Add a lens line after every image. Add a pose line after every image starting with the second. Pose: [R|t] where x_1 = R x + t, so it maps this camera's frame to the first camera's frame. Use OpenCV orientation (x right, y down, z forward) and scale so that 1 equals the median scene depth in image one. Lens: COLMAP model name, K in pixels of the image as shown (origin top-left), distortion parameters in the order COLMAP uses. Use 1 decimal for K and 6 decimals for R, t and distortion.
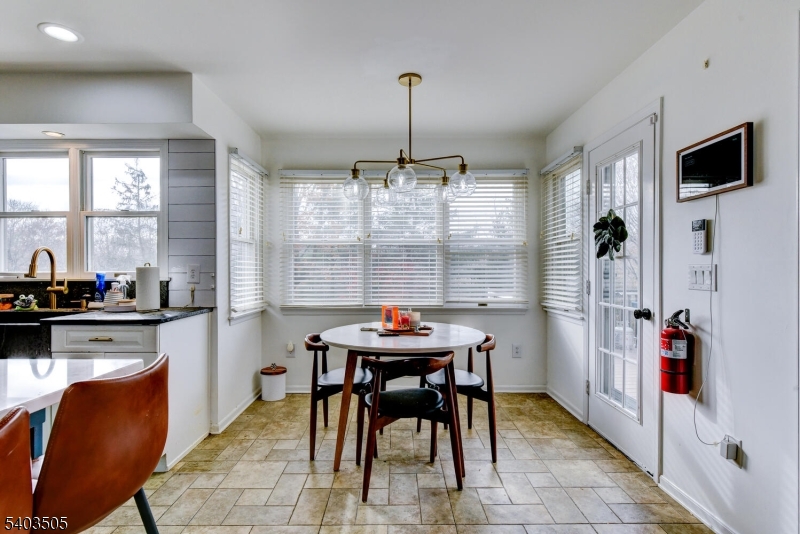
lens RADIAL K [[352.2, 0, 403.0], [0, 352.2, 268.1], [0, 0, 1]] dist [0.000380, -0.000144]
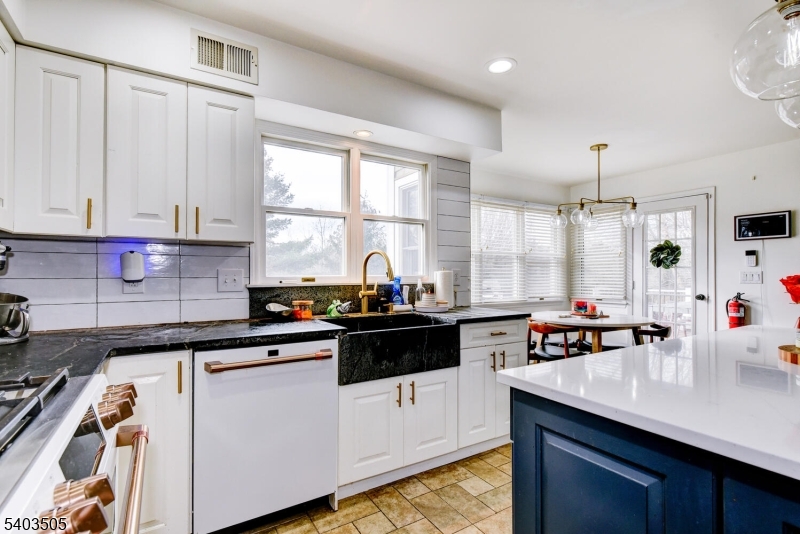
lens RADIAL K [[316.8, 0, 402.1], [0, 316.8, 271.0], [0, 0, 1]] dist [0.000676, 0.000007]
pose [[0.889974, 0.005855, 0.455973, -1.213628], [-0.001780, 0.999955, -0.009365, 0.005894], [-0.456007, 0.007523, 0.889944, 0.165389]]
